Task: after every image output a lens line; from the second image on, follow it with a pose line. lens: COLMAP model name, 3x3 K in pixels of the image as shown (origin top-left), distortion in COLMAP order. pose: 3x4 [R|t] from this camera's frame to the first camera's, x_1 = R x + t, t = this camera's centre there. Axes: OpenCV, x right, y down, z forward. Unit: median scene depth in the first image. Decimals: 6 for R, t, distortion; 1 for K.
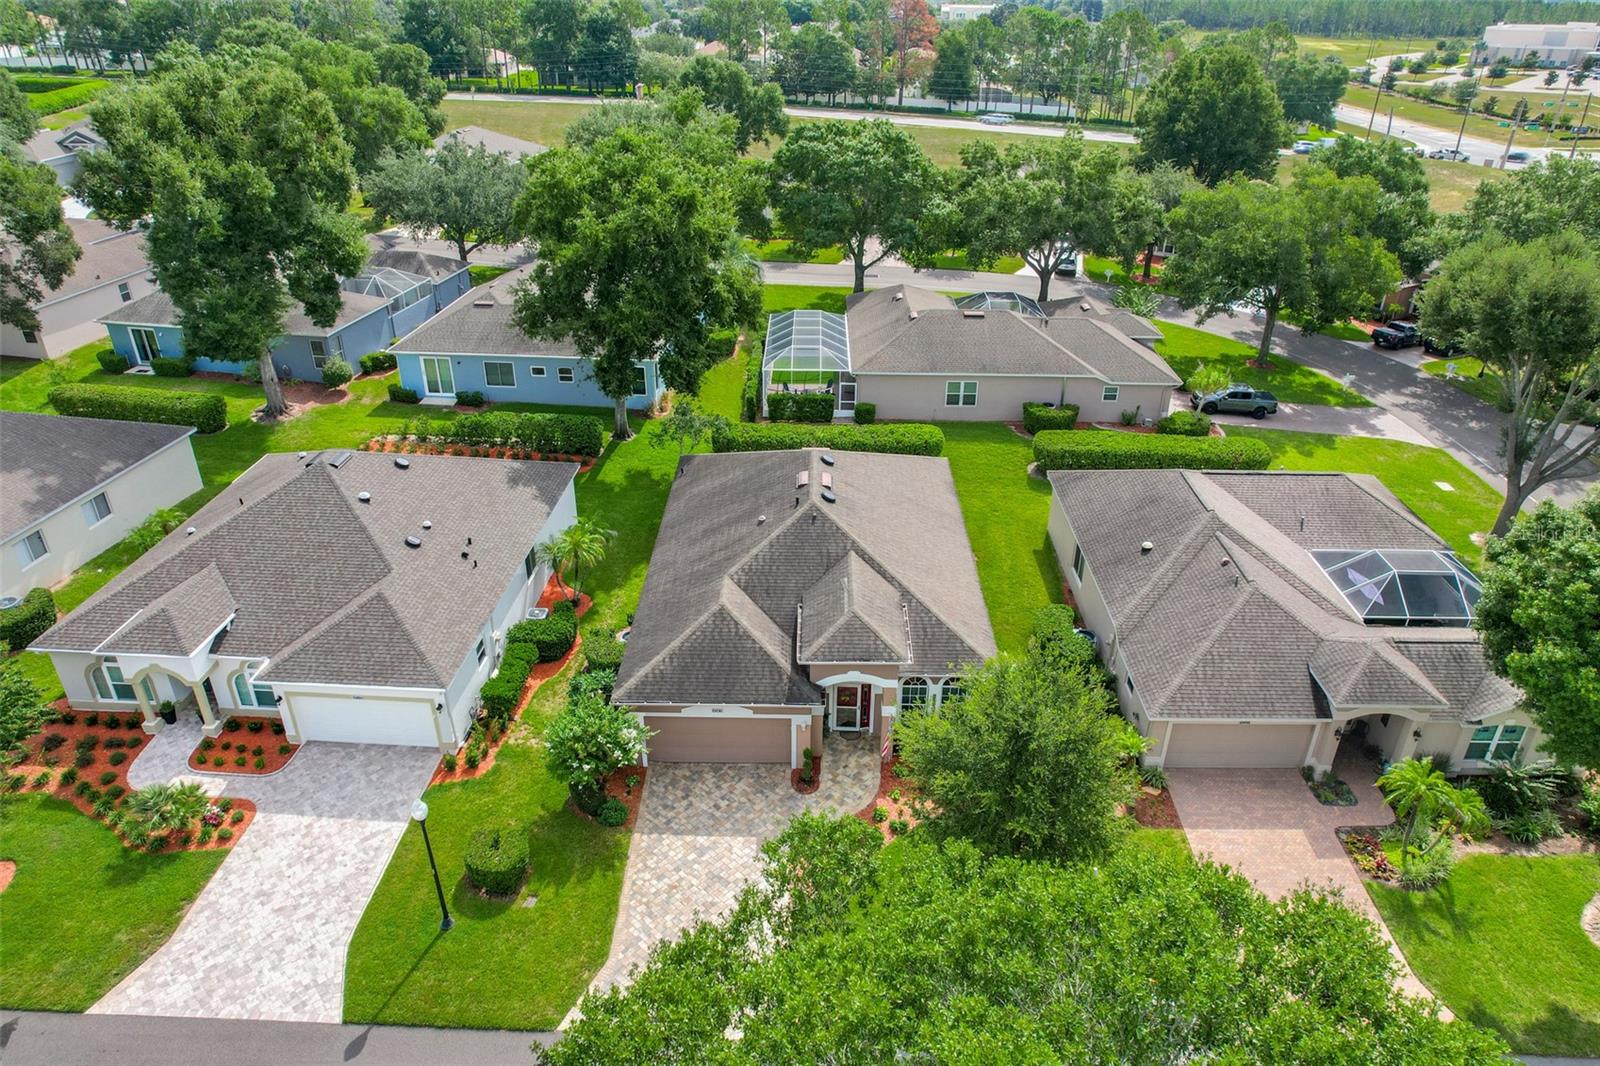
lens RADIAL K [[1046.9, 0, 805.7], [0, 1046.9, 539.4], [0, 0, 1]] dist [-0.084013, 0.074053]
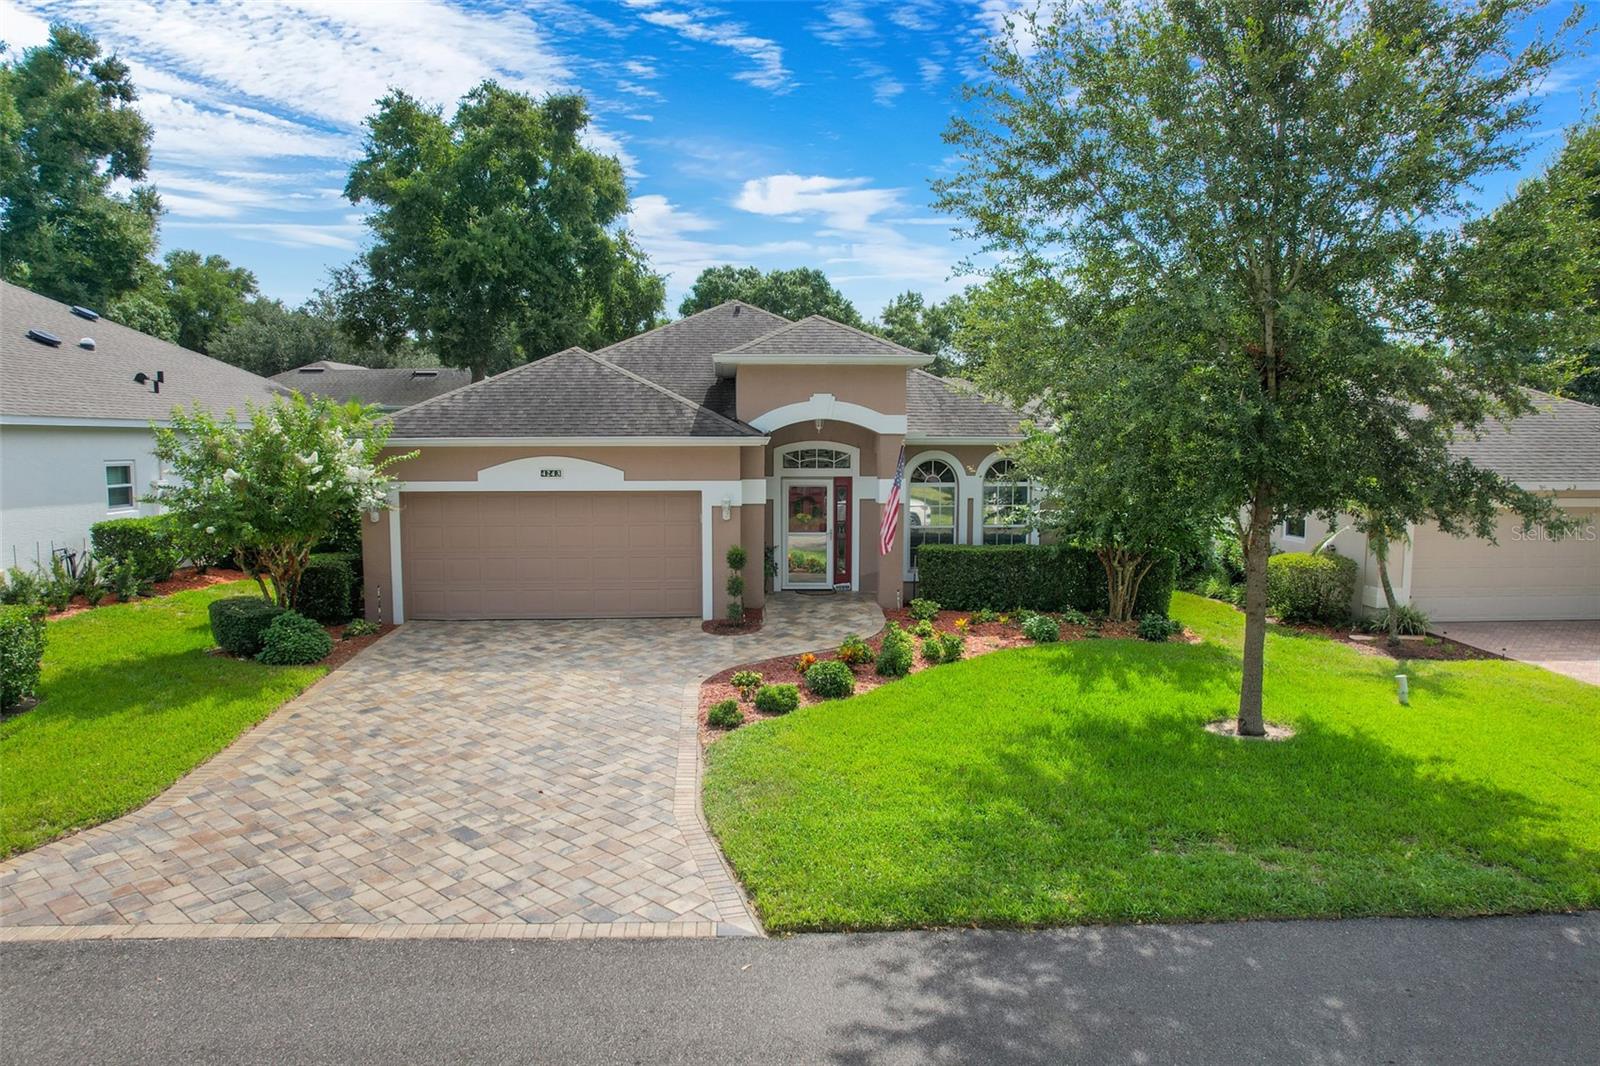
lens RADIAL K [[1046.9, 0, 805.7], [0, 1046.9, 539.4], [0, 0, 1]] dist [-0.084013, 0.074053]
pose [[0.995944, -0.018631, 0.088020, -0.005019], [0.051568, 0.919887, -0.388779, 0.236544], [-0.073725, 0.391742, 0.917117, 0.335236]]
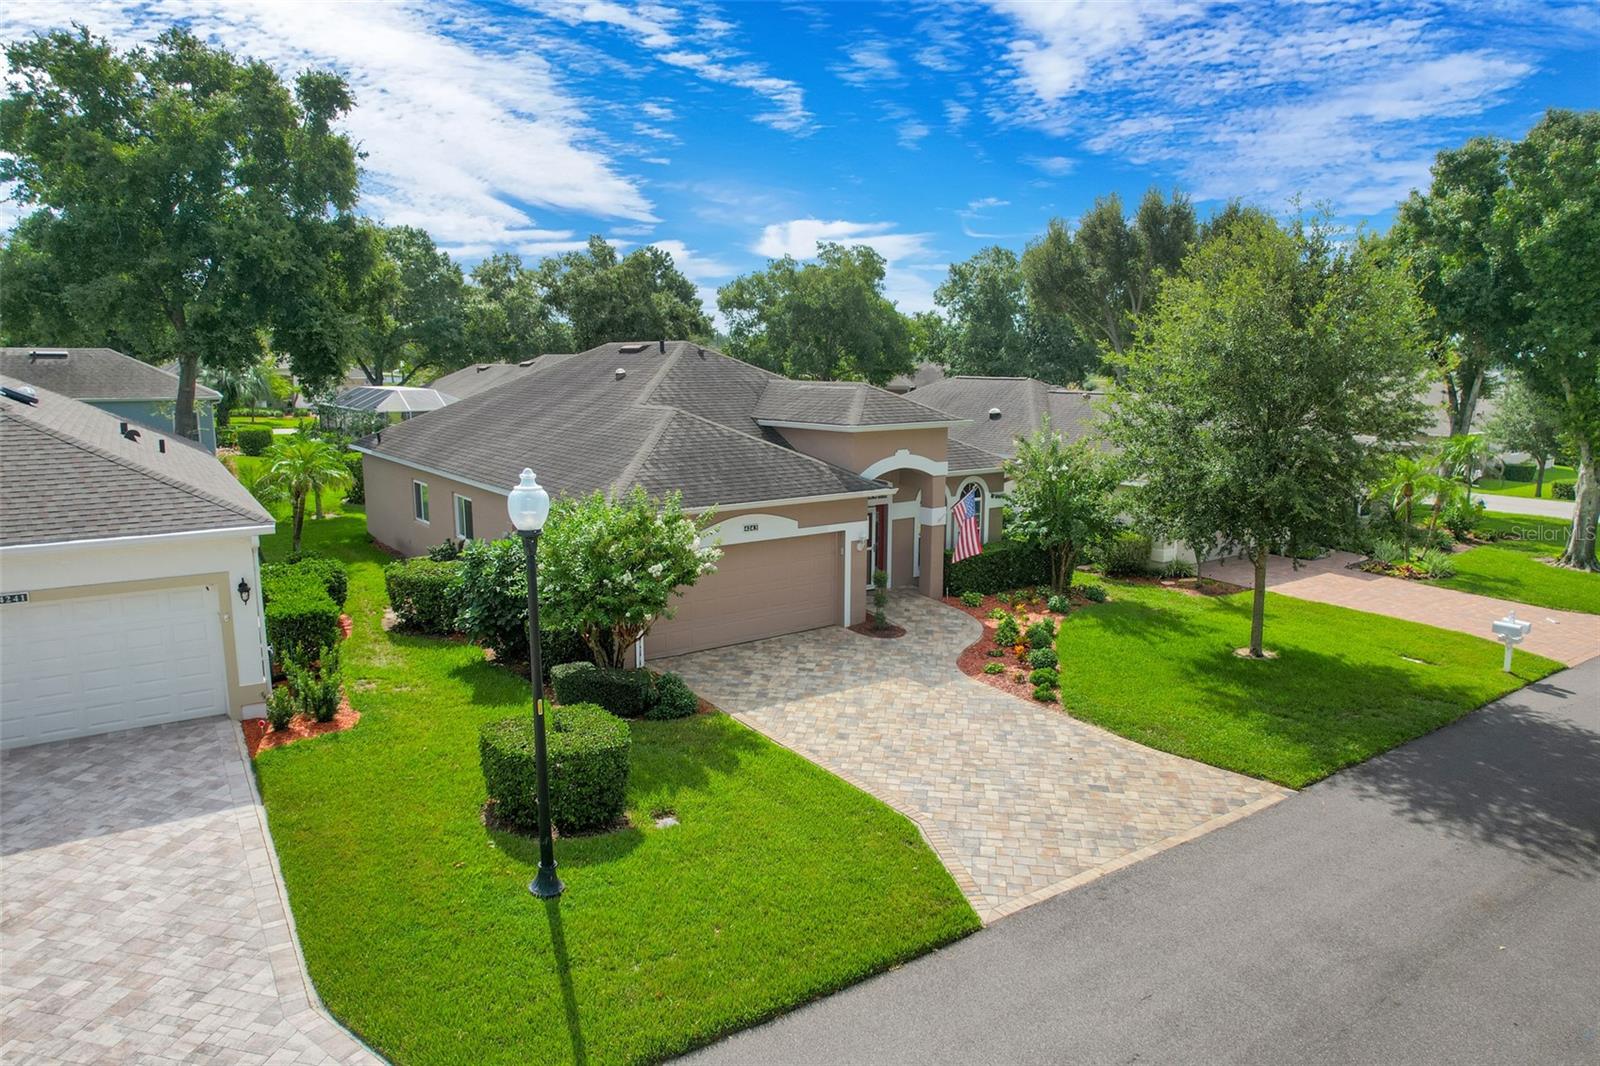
lens RADIAL K [[1046.9, 0, 805.7], [0, 1046.9, 539.4], [0, 0, 1]] dist [-0.084013, 0.074053]
pose [[0.799557, -0.112728, 0.589916, -0.254461], [0.295131, 0.929200, -0.222451, 0.191647], [-0.523074, 0.351965, 0.776218, 0.309832]]
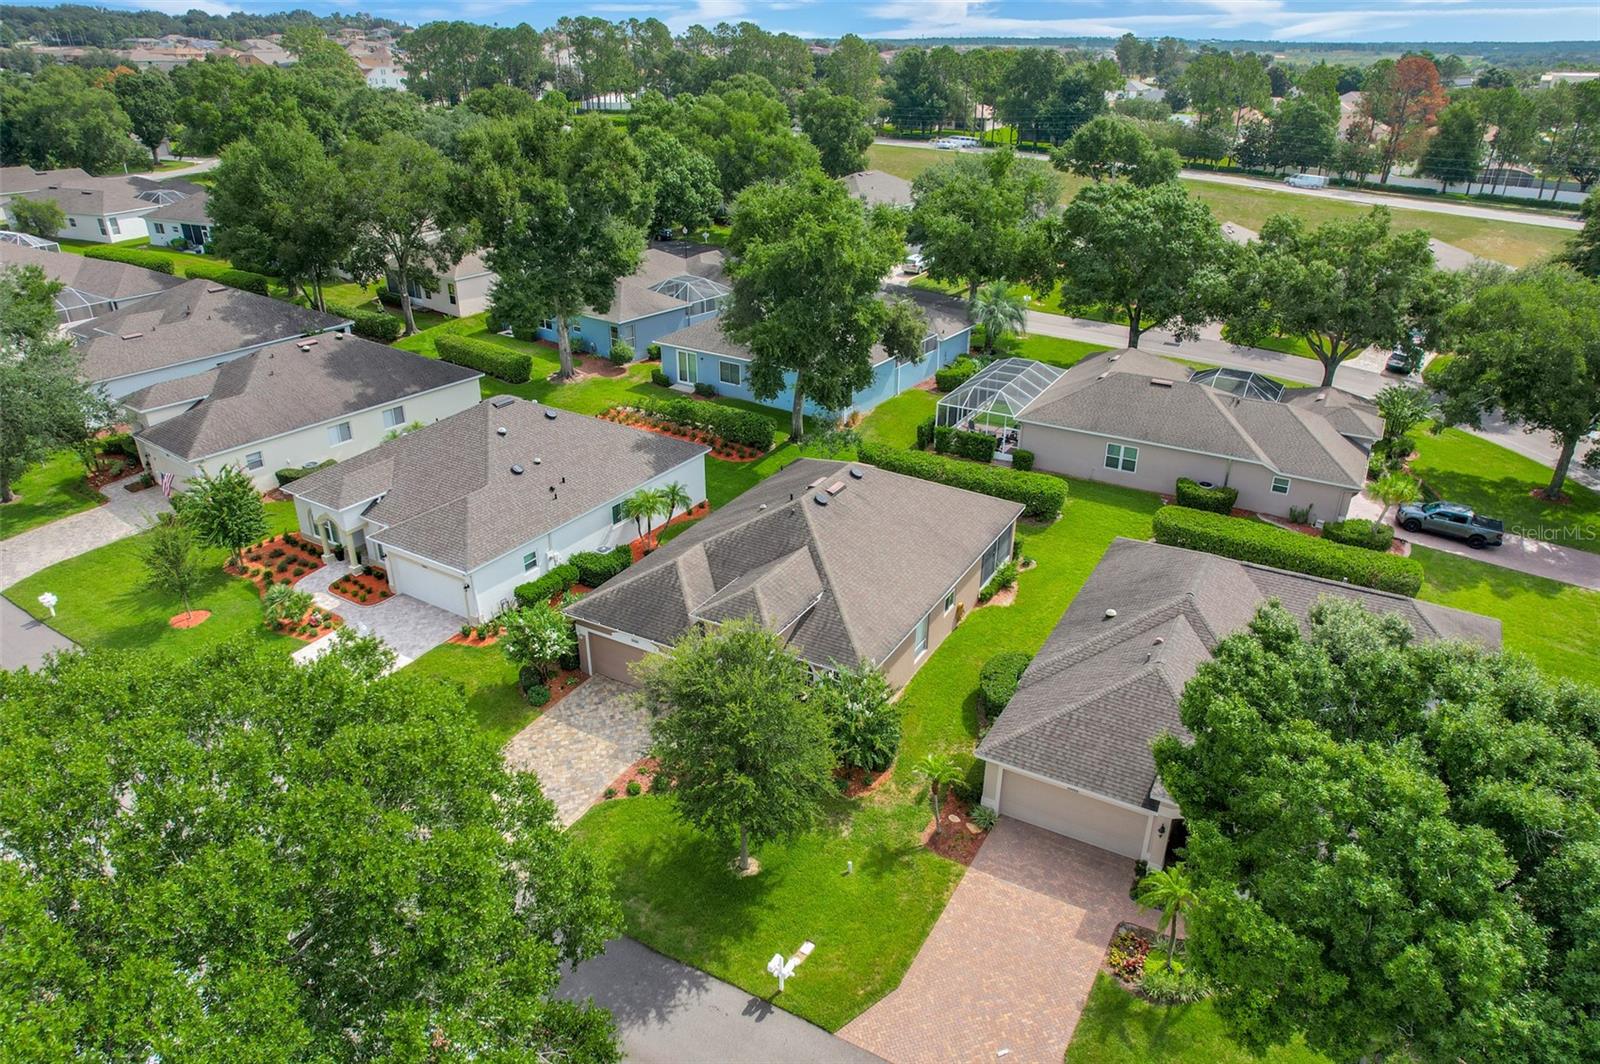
lens RADIAL K [[1046.9, 0, 805.7], [0, 1046.9, 538.4], [0, 0, 1]] dist [-0.084013, 0.074053]
pose [[0.878573, 0.206103, -0.430850, 0.354500], [-0.227065, 0.973876, 0.002844, 0.000080], [0.420180, 0.095332, 0.902419, -0.011097]]
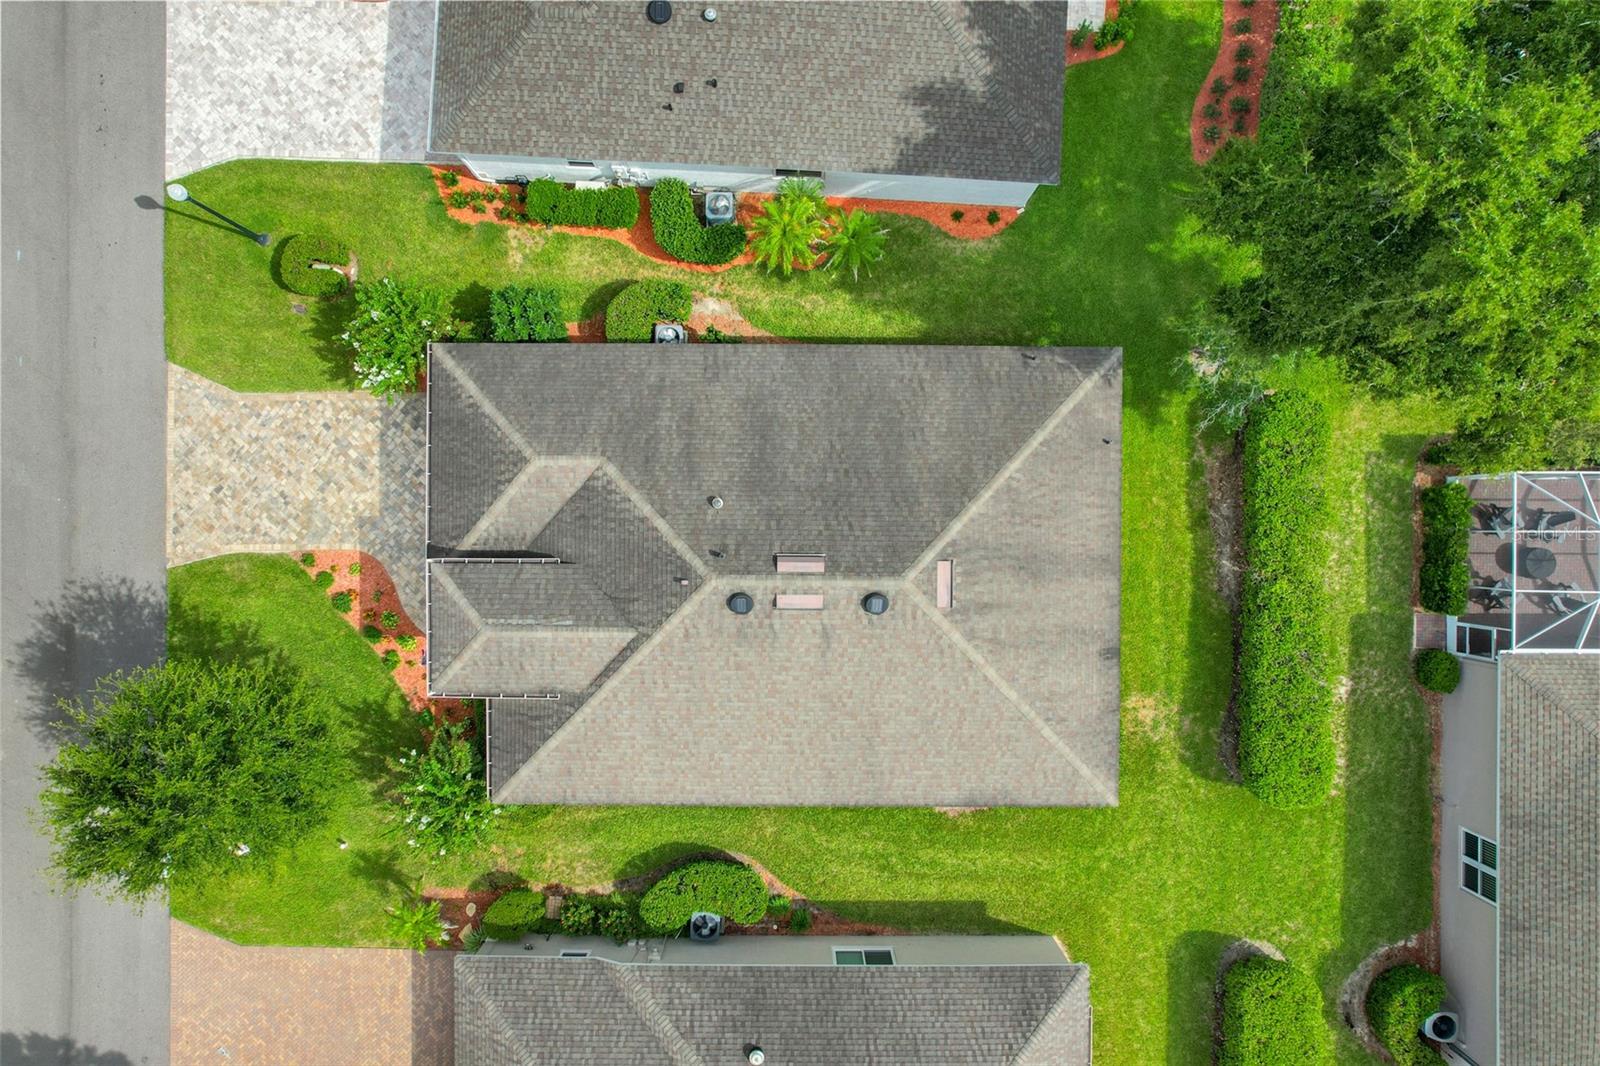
lens RADIAL K [[1046.9, 0, 805.7], [0, 1046.9, 539.4], [0, 0, 1]] dist [-0.084013, 0.074053]
pose [[0.007243, 0.999973, -0.001244, -0.012213], [-0.479882, 0.004568, 0.877321, -0.449310], [0.877303, -0.005757, 0.479902, 0.512619]]
